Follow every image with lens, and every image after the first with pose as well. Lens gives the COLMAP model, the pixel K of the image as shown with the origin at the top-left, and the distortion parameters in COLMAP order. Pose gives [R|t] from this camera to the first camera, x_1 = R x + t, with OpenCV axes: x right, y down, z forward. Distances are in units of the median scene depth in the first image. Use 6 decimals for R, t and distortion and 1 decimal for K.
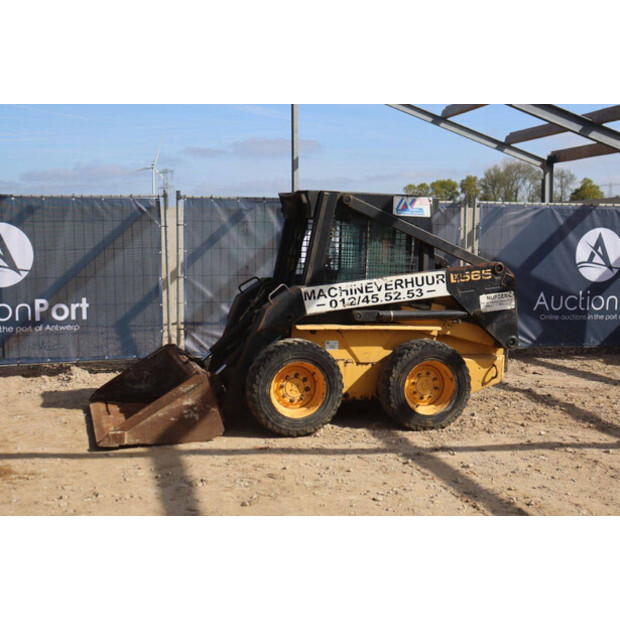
lens RADIAL K [[839.3, 0, 304.7], [0, 839.3, 312.5], [0, 0, 1]] dist [0.075609, 0.000000]
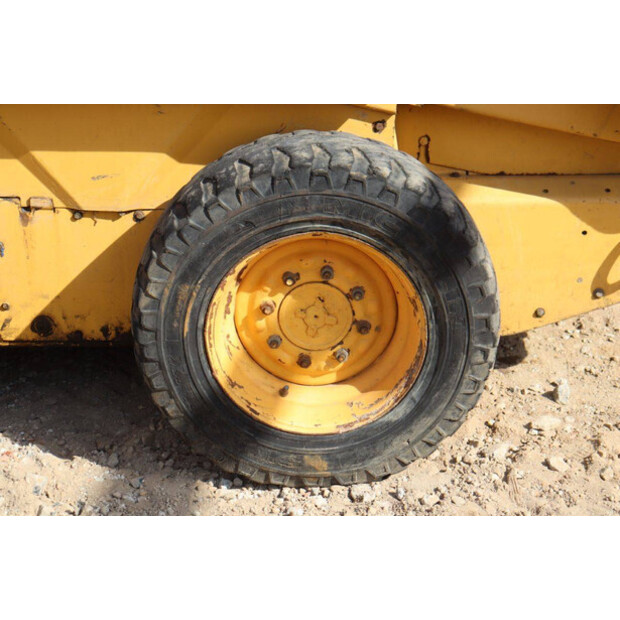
lens RADIAL K [[1262.4, 0, 315.4], [0, 1262.4, 313.1], [0, 0, 1]] dist [0.258371, 0.000000]
pose [[0.968287, 0.074528, -0.238467, 0.234913], [0.004283, 0.949381, 0.314098, -0.034730], [0.249805, -0.305159, 0.918954, 0.649724]]
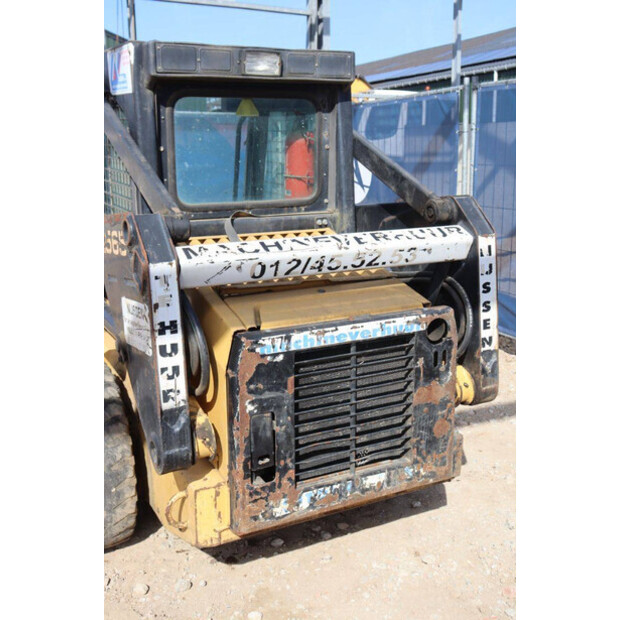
lens RADIAL K [[718.7, 0, 304.5], [0, 718.7, 306.0], [0, 0, 1]] dist [-0.001194, 0.000000]
pose [[0.207623, 0.201023, -0.957331, 0.548828], [-0.091998, 0.978332, 0.185481, -0.085857], [0.973873, 0.049563, 0.221618, 1.035136]]
